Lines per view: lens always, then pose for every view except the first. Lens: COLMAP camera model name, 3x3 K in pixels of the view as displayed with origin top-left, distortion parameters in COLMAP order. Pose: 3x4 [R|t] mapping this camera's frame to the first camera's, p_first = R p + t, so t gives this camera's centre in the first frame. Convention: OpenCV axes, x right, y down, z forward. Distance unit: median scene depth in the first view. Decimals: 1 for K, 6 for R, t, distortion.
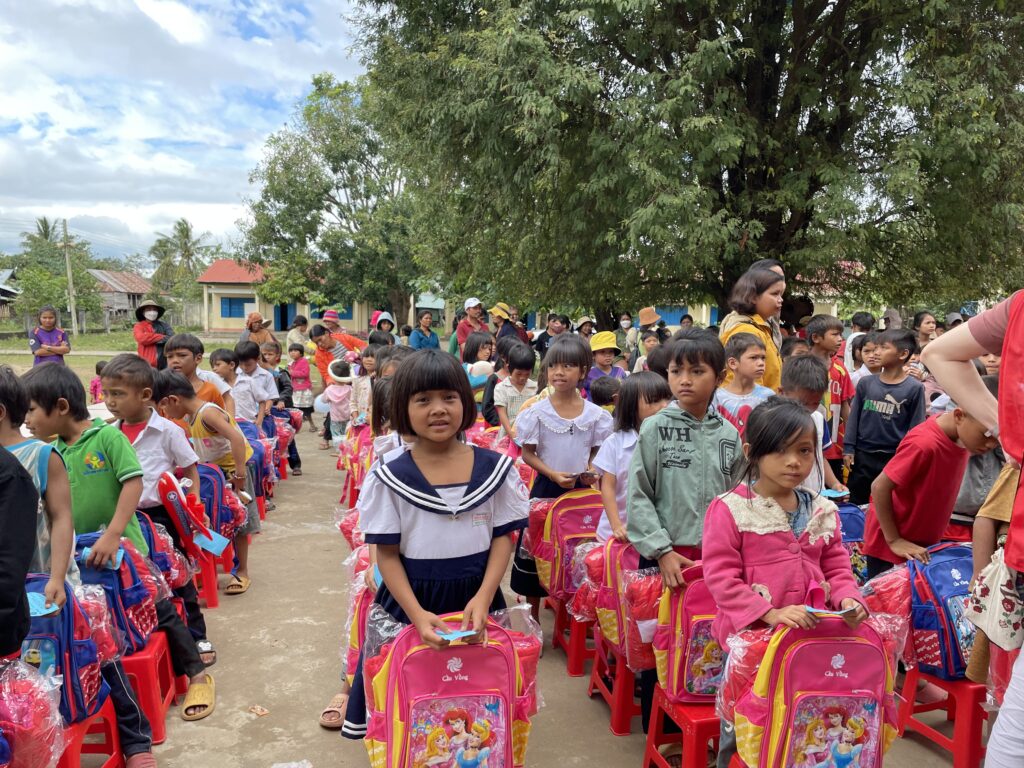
lens RADIAL K [[778.8, 0, 512.0], [0, 778.8, 384.0], [0, 0, 1]] dist [0.016753, -0.008687]
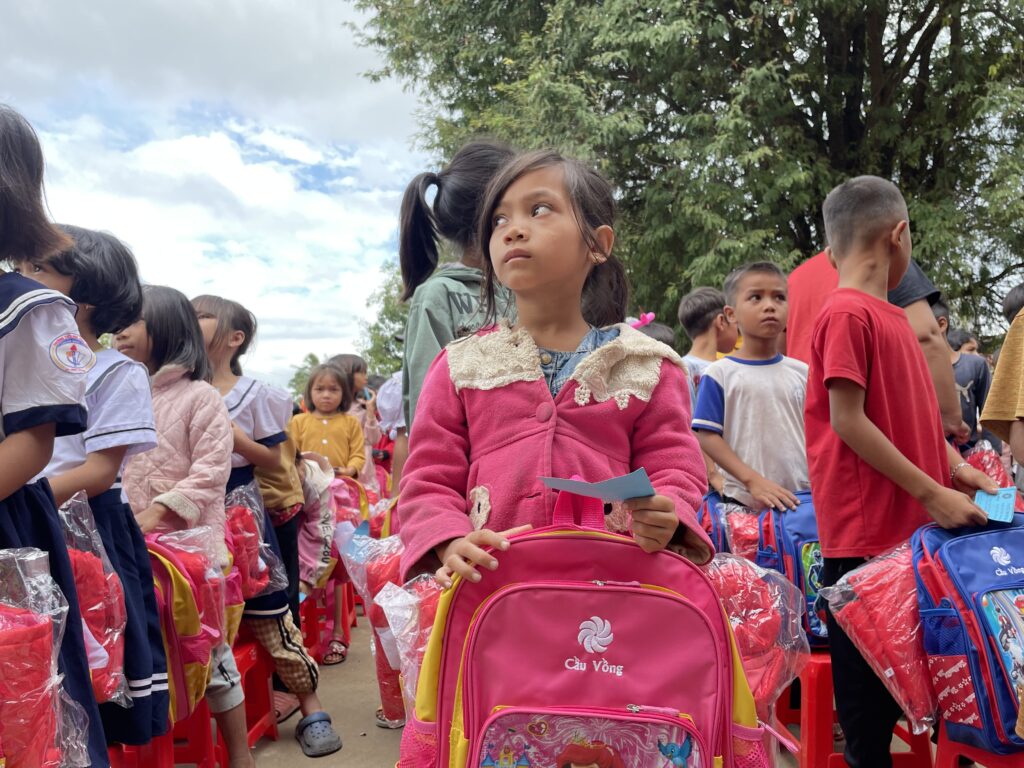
lens RADIAL K [[785.2, 0, 488.5], [0, 785.2, 385.8], [0, 0, 1]] dist [-0.064280, -0.002219]
pose [[0.982673, -0.038502, -0.181302, 0.093865], [0.011117, 0.988669, -0.149700, 0.060095], [0.185012, 0.145091, 0.971967, 0.117935]]
